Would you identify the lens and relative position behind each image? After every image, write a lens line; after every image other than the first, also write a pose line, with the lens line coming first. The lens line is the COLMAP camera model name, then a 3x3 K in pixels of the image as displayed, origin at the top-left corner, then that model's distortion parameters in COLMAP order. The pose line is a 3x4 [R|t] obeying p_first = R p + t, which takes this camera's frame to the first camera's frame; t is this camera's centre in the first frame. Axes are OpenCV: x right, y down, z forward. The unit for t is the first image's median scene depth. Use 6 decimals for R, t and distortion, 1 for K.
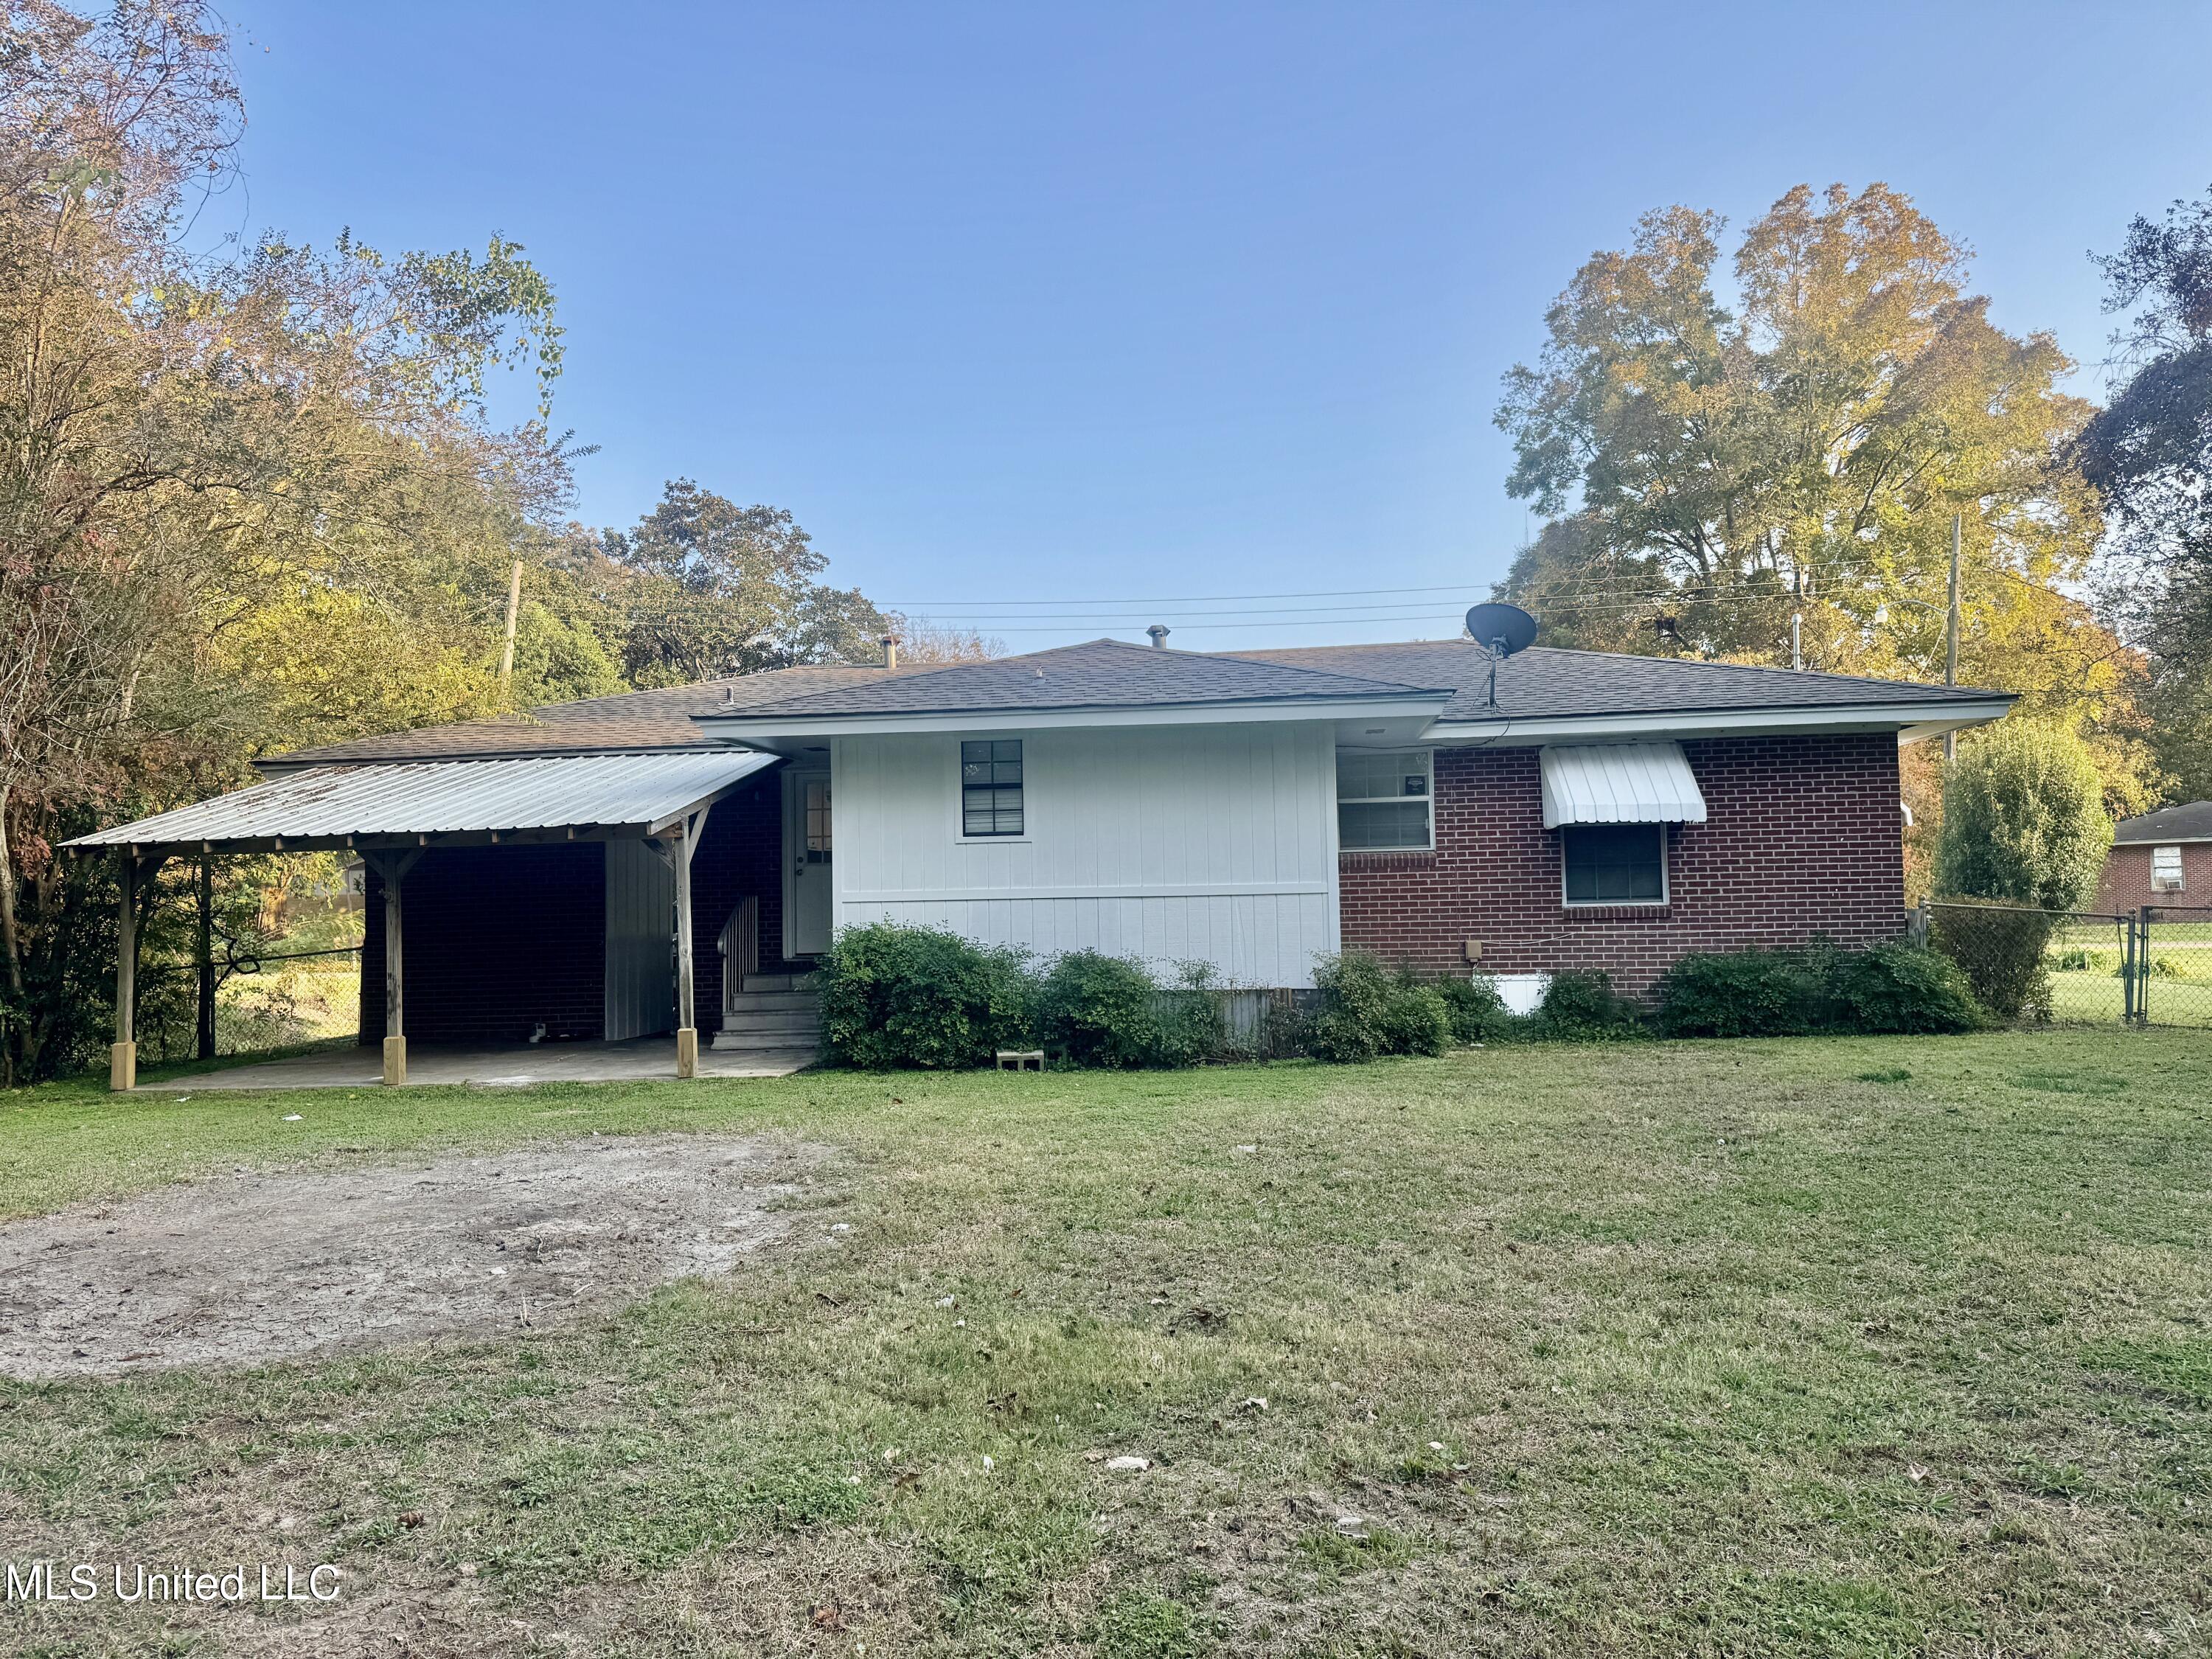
lens RADIAL K [[1551.5, 0, 1112.3], [0, 1551.5, 829.6], [0, 0, 1]] dist [0.057818, -0.074591]
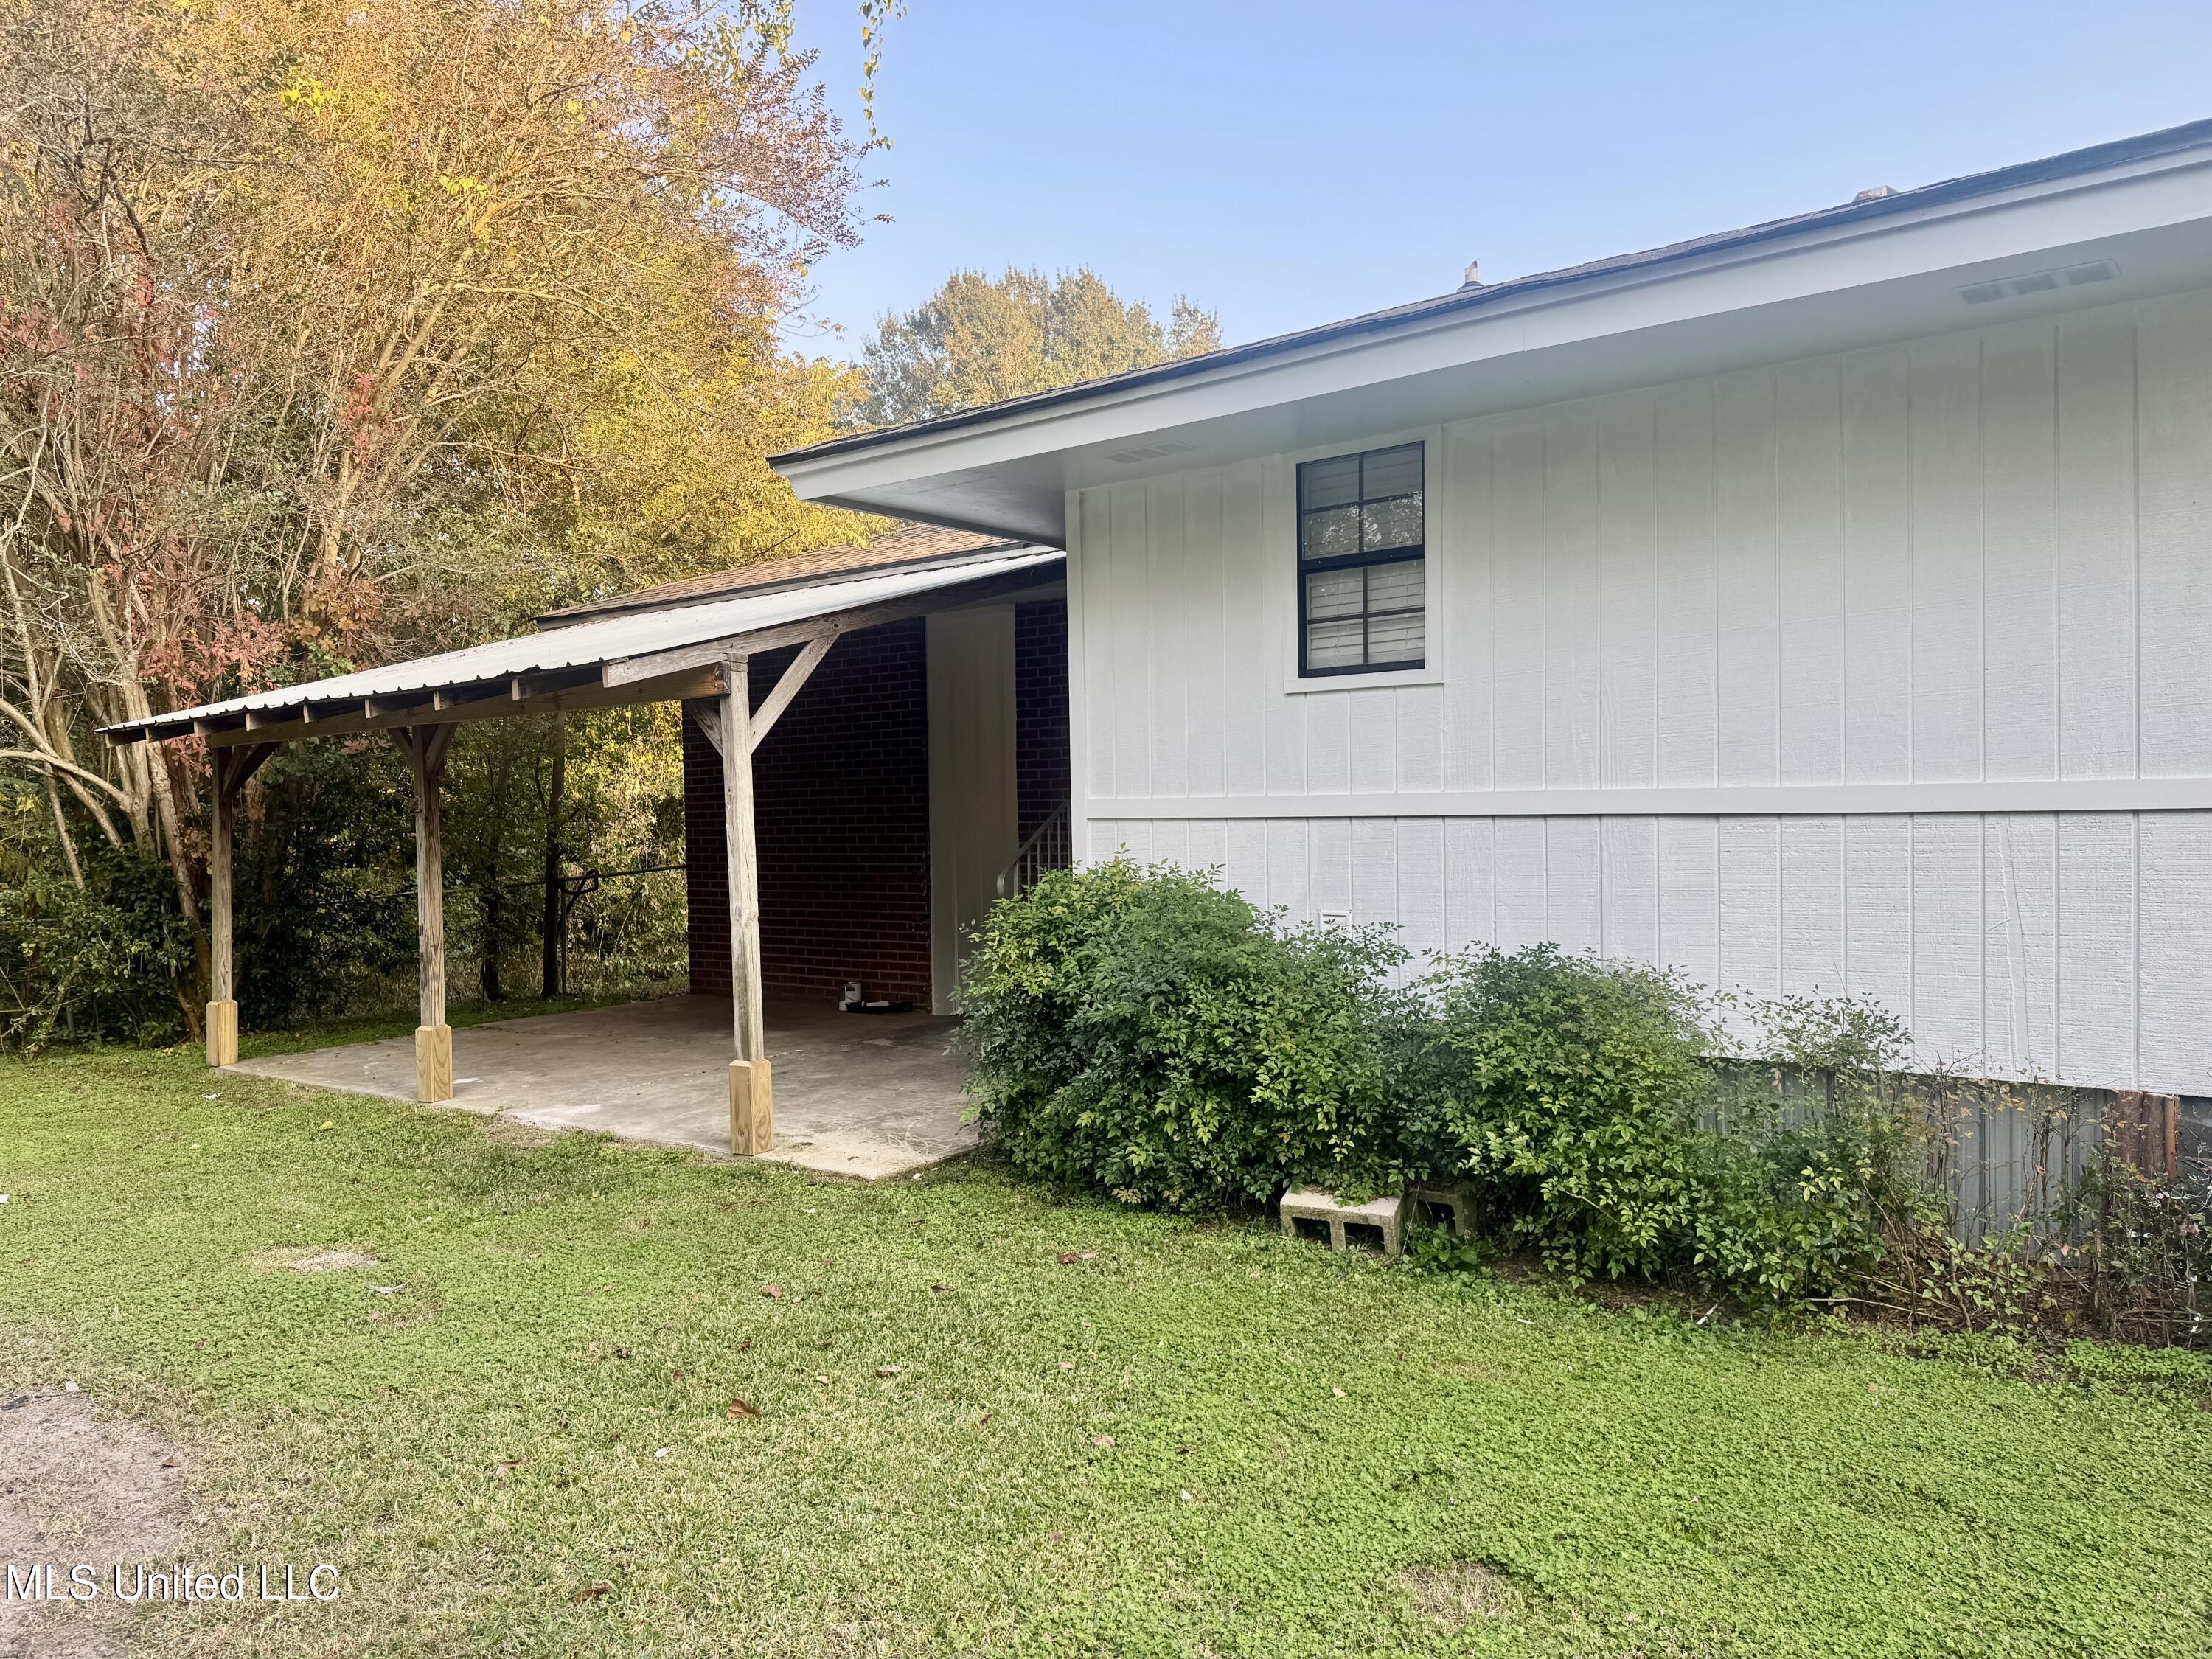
lens RADIAL K [[1551.5, 0, 1084.8], [0, 1551.5, 823.8], [0, 0, 1]] dist [0.057818, -0.074591]
pose [[0.864180, 0.016134, -0.502924, 0.082945], [0.015462, 0.998162, 0.058589, 0.020886], [0.502945, -0.058408, 0.862342, 0.607766]]
